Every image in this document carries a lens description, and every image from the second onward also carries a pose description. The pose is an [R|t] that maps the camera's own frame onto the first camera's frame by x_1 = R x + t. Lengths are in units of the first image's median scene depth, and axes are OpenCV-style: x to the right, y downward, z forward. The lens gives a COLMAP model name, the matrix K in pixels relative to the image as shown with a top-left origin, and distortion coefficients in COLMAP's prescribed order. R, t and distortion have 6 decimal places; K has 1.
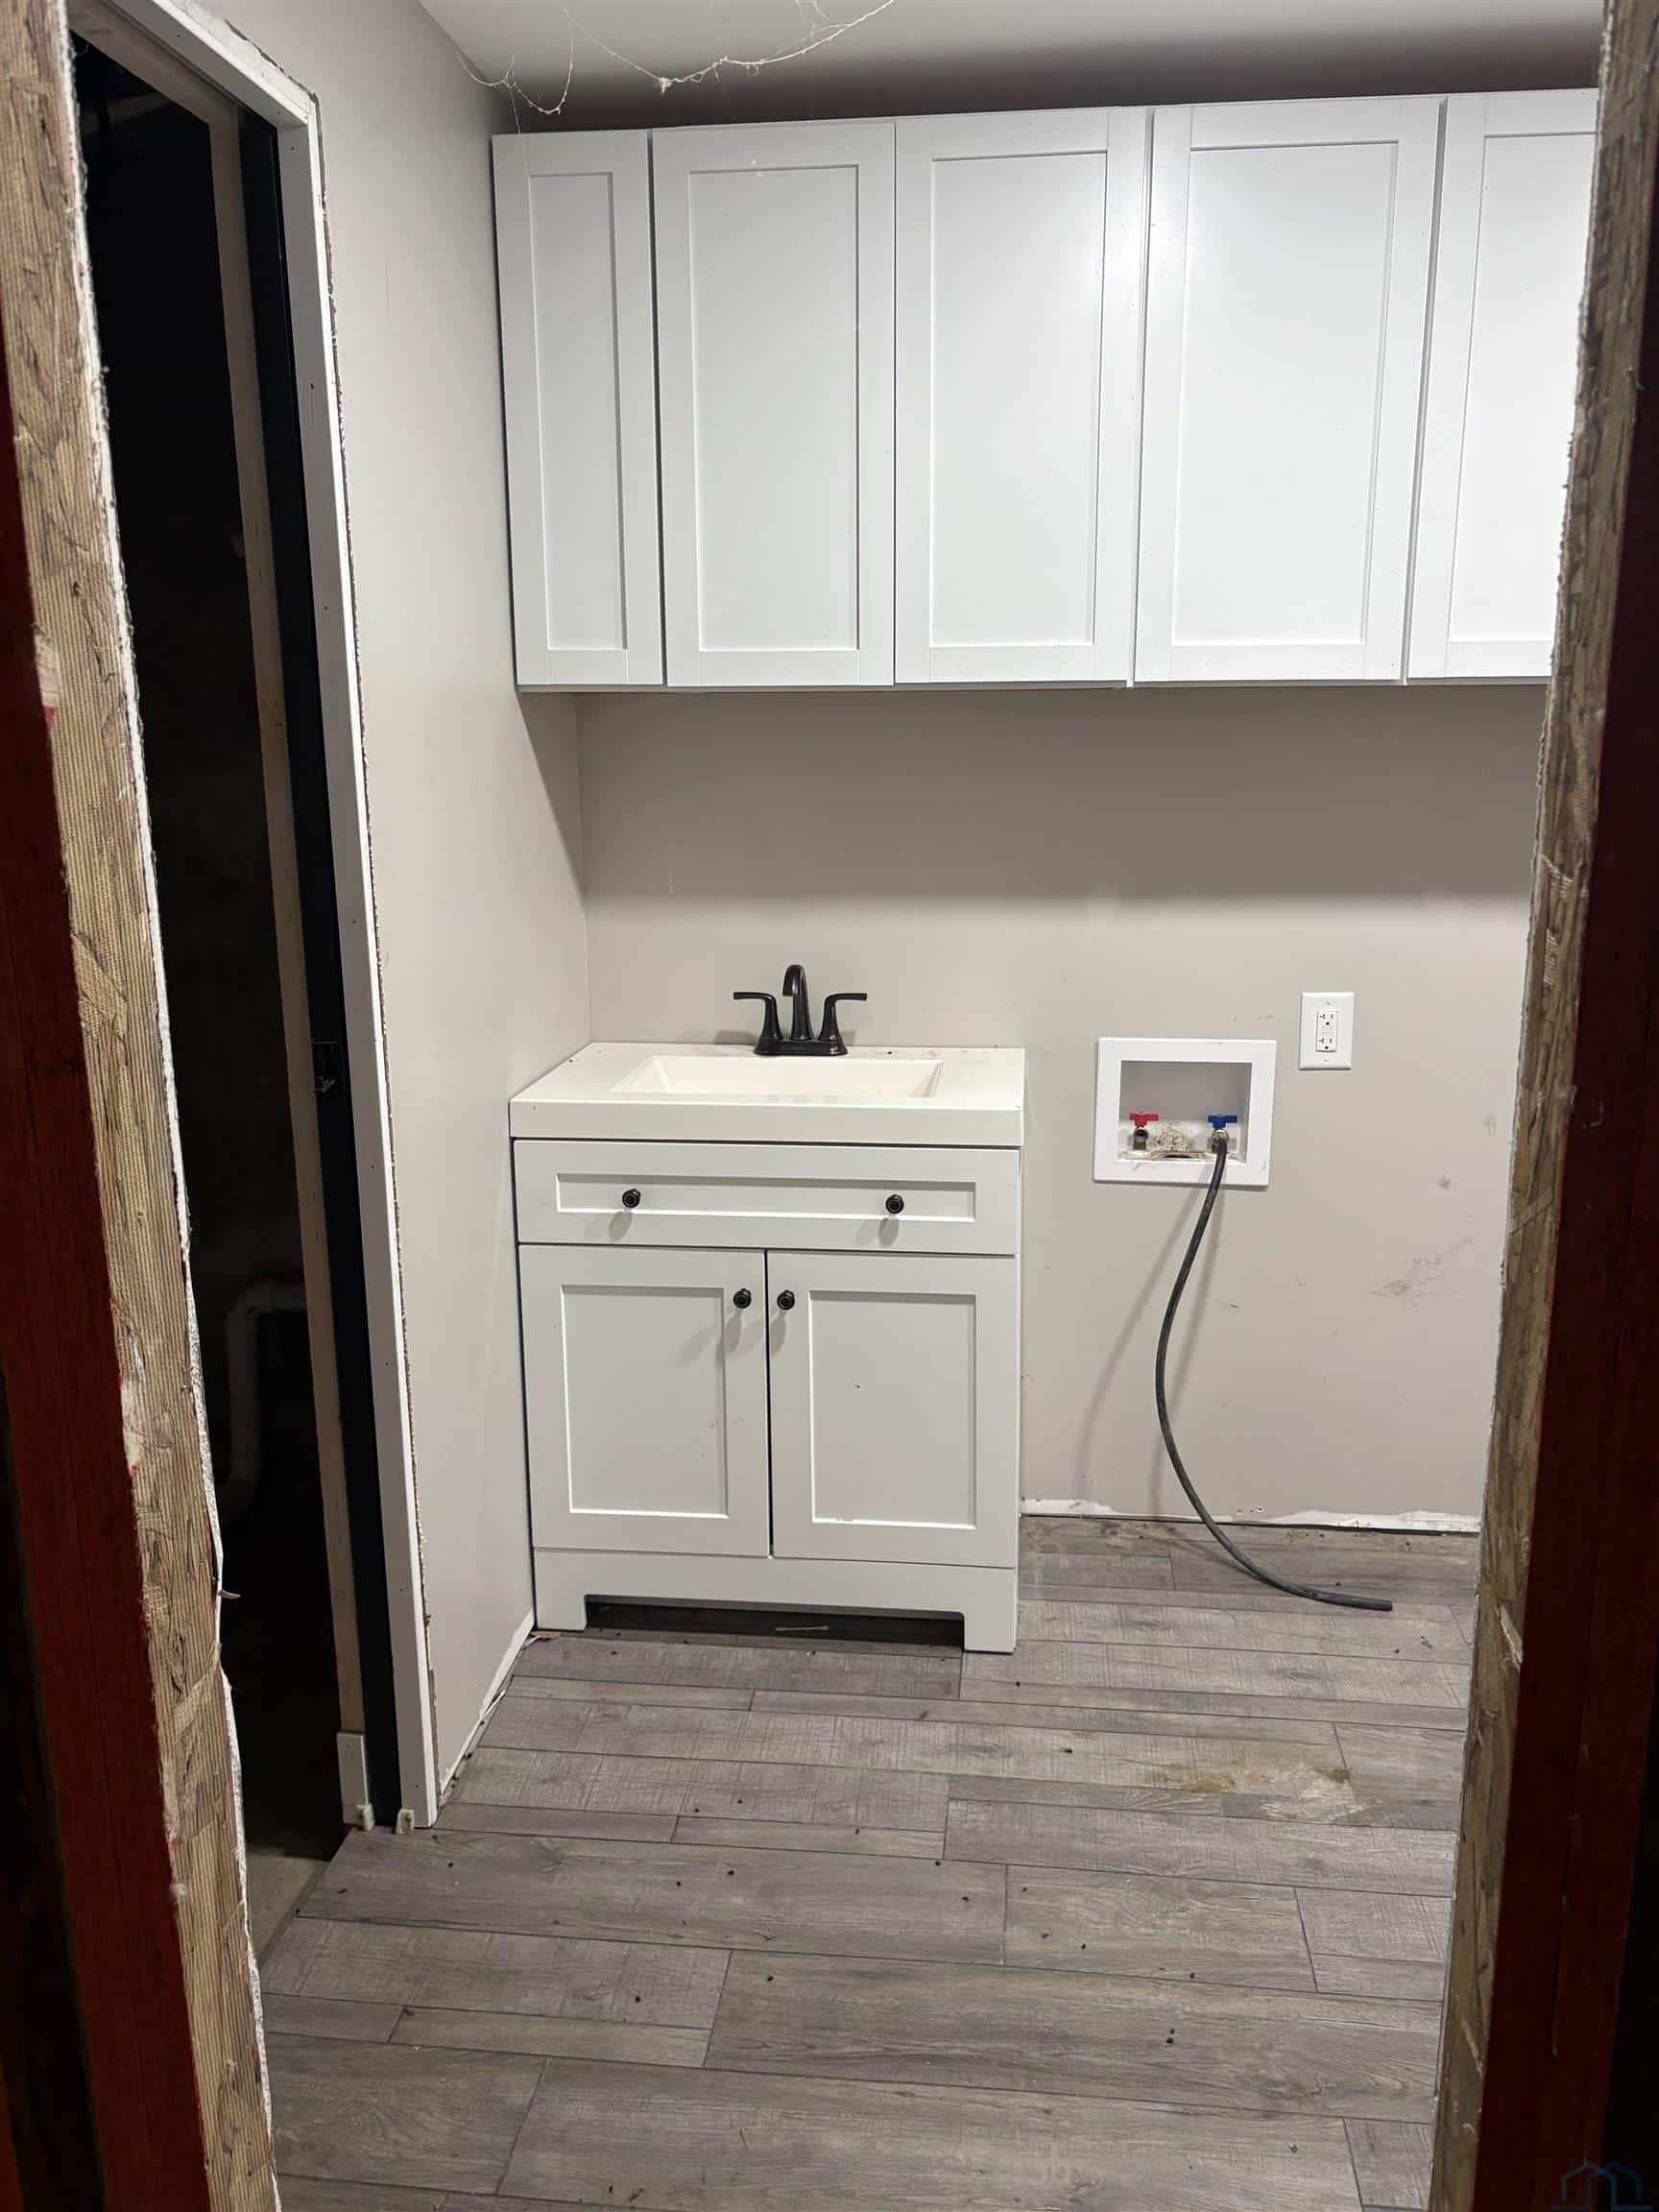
lens RADIAL K [[1733.2, 0, 829.5], [0, 1733.2, 1106.0], [0, 0, 1]] dist [0.065185, -0.004133]
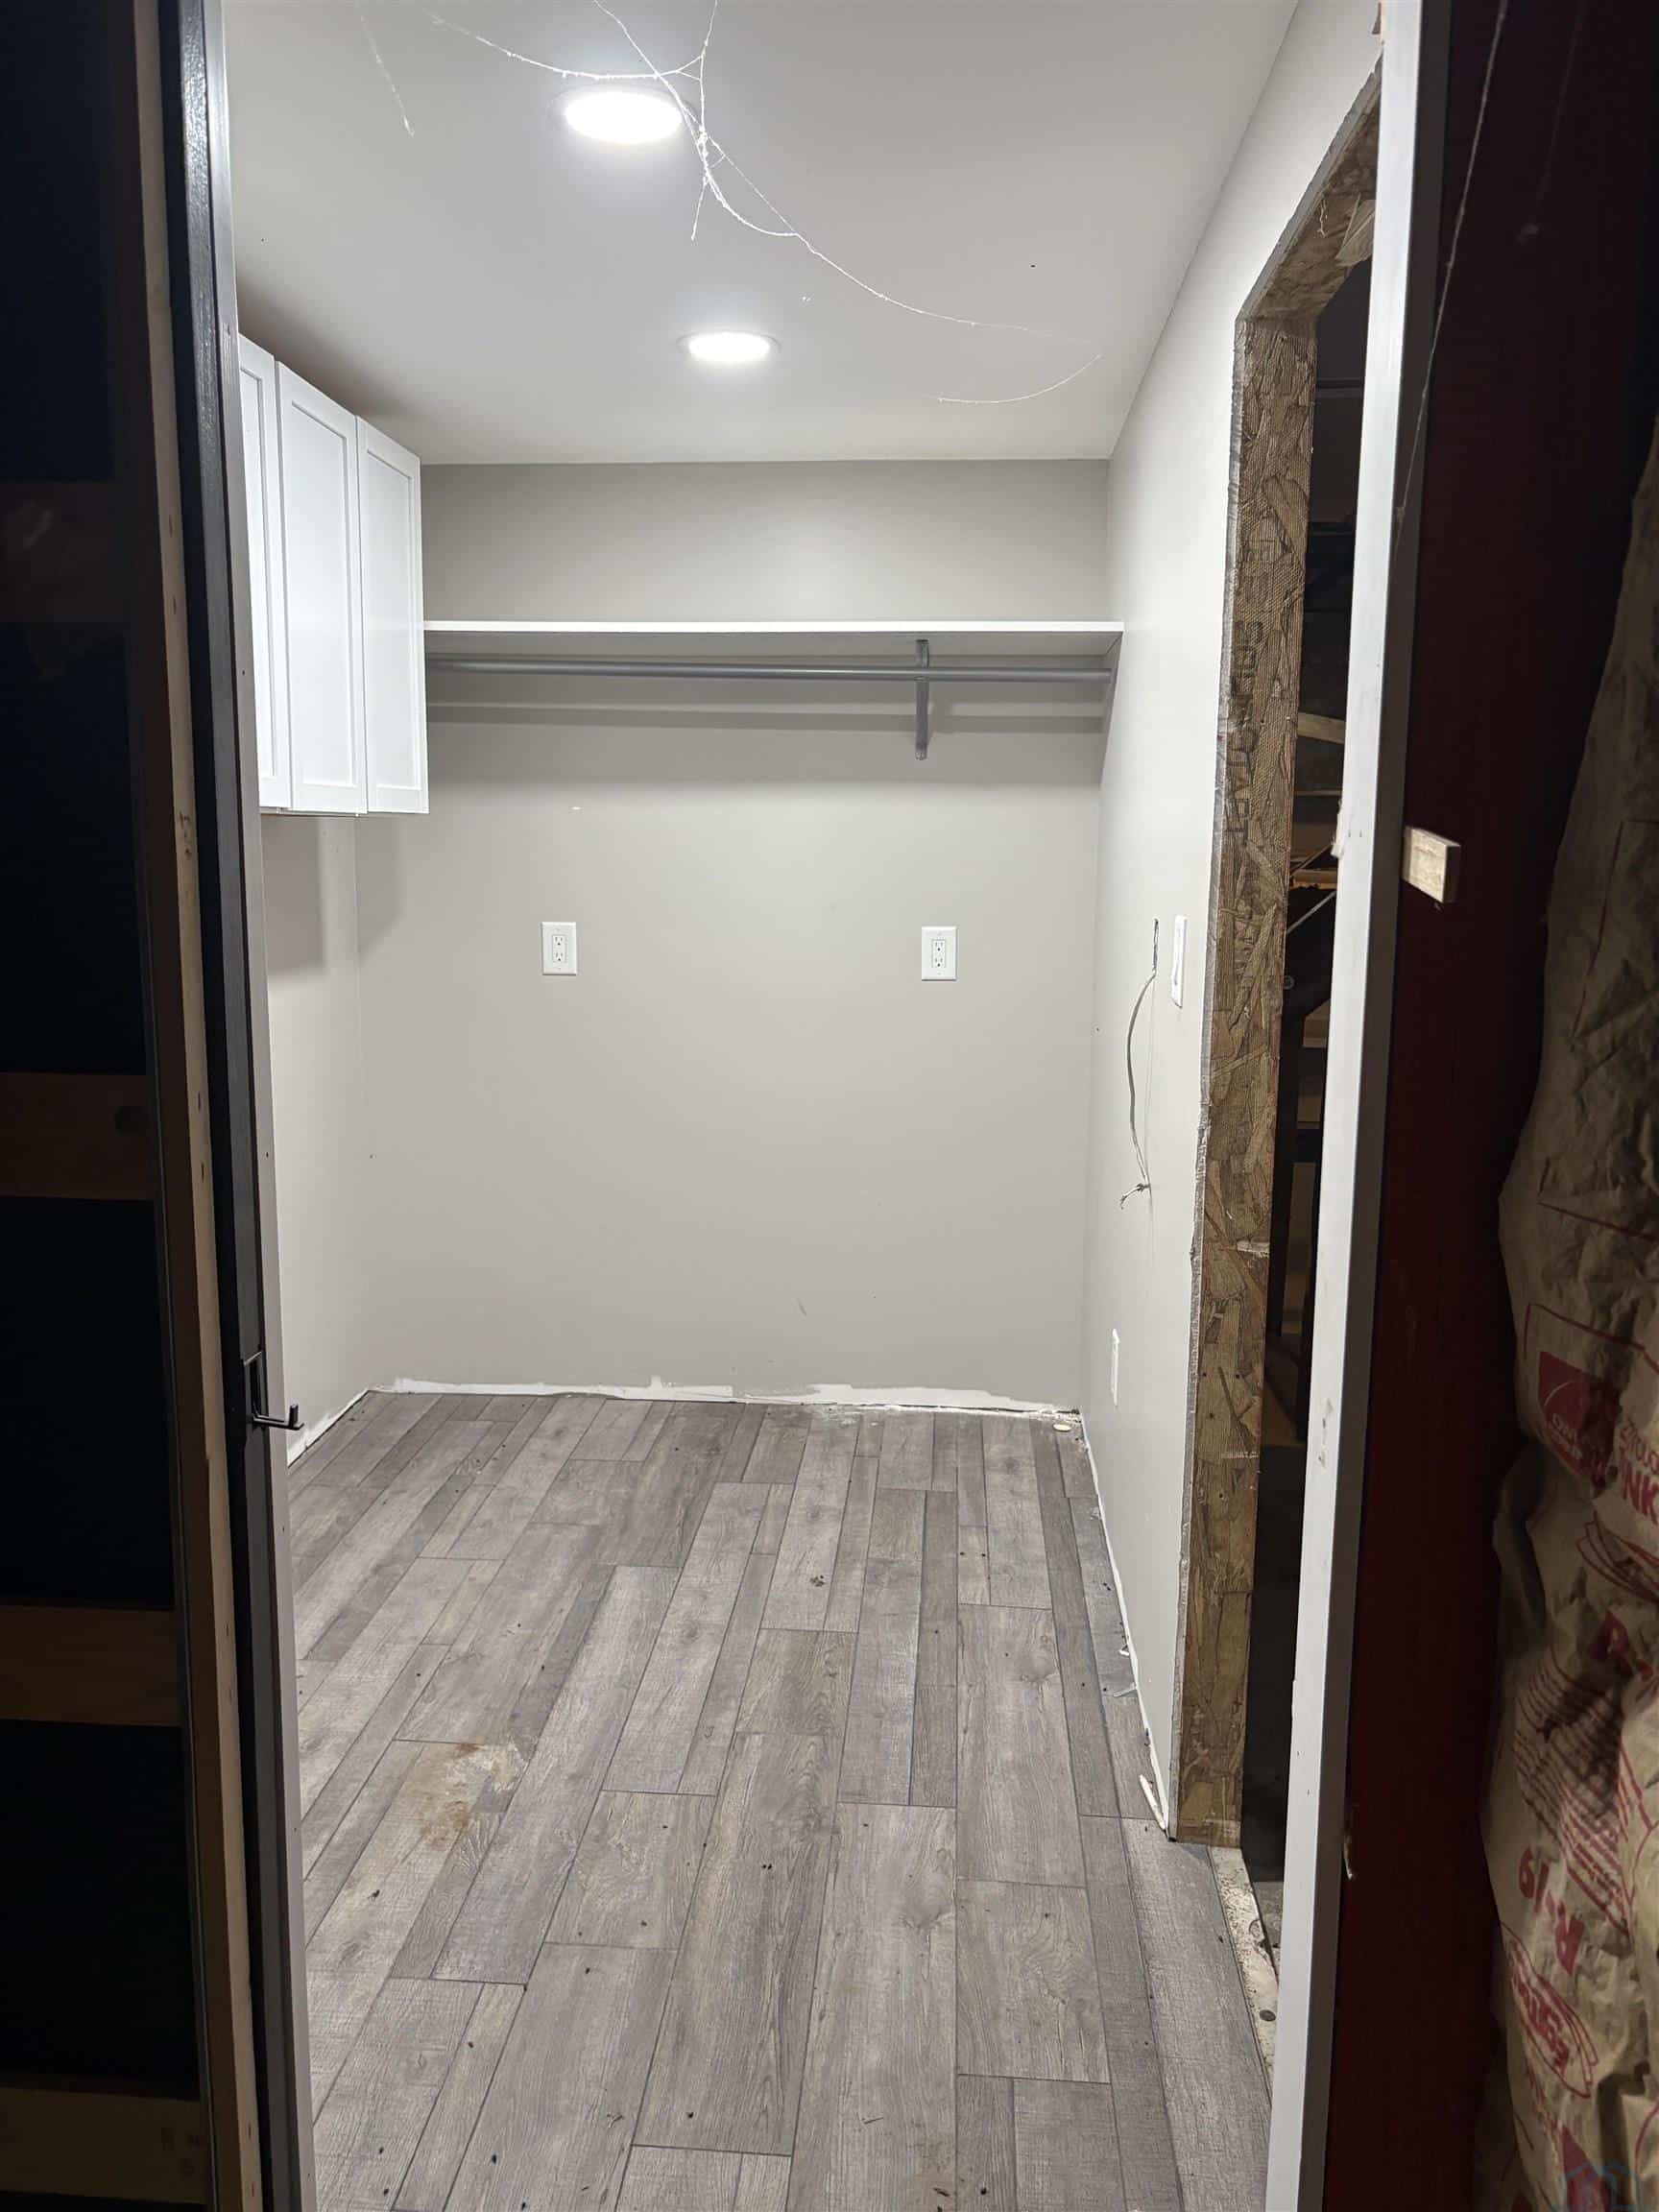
lens RADIAL K [[1656.2, 0, 829.5], [0, 1656.2, 1106.0], [0, 0, 1]] dist [0.003275, 0.000898]
pose [[-0.038278, -0.152743, 0.987524, -0.838809], [0.220239, 0.962657, 0.157434, -0.169925], [-0.974695, 0.223518, -0.003208, 0.763310]]
